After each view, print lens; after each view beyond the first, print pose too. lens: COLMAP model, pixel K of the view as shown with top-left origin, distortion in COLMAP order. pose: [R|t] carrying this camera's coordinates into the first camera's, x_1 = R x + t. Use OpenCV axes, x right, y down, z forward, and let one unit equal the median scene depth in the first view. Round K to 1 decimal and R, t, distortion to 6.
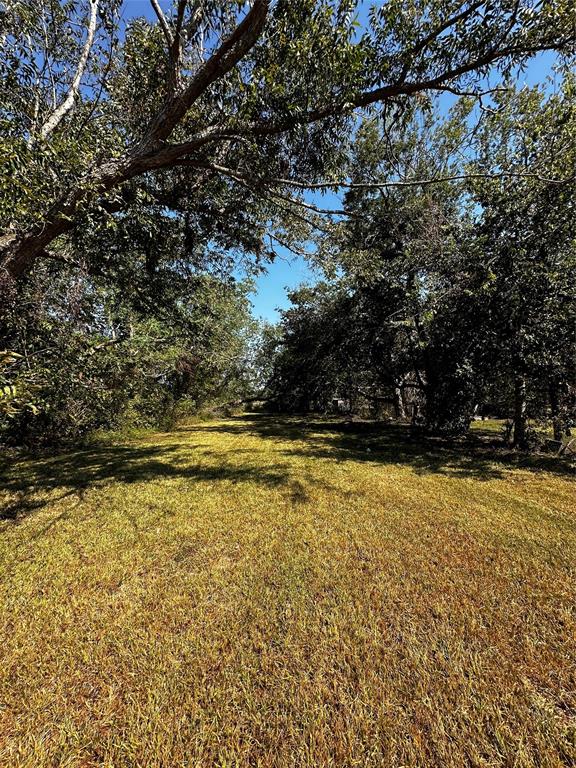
lens RADIAL K [[306.5, 0, 288.4], [0, 306.5, 384.4], [0, 0, 1]] dist [-0.002641, 0.000704]
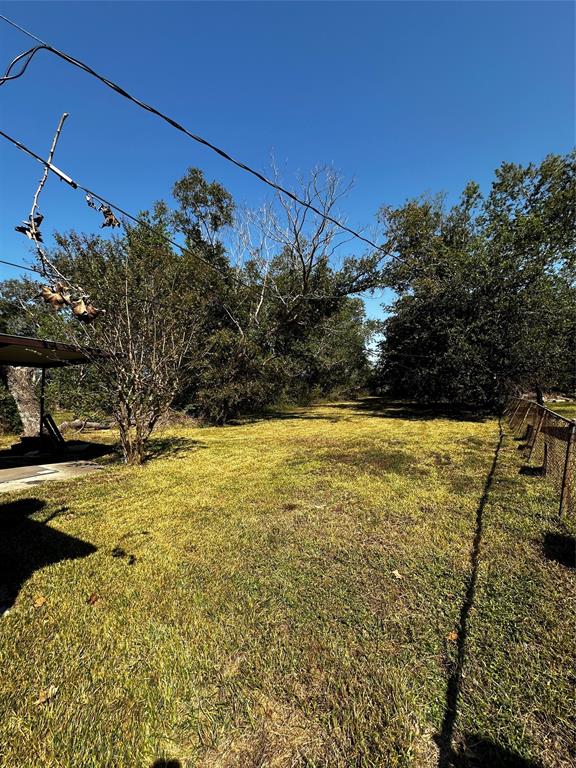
lens RADIAL K [[306.5, 0, 288.4], [0, 306.5, 384.4], [0, 0, 1]] dist [-0.002641, 0.000704]
pose [[0.891120, -0.021931, -0.453238, 0.220884], [0.043088, 0.998408, 0.036407, -0.025297], [0.451717, -0.051972, 0.890646, -0.397920]]
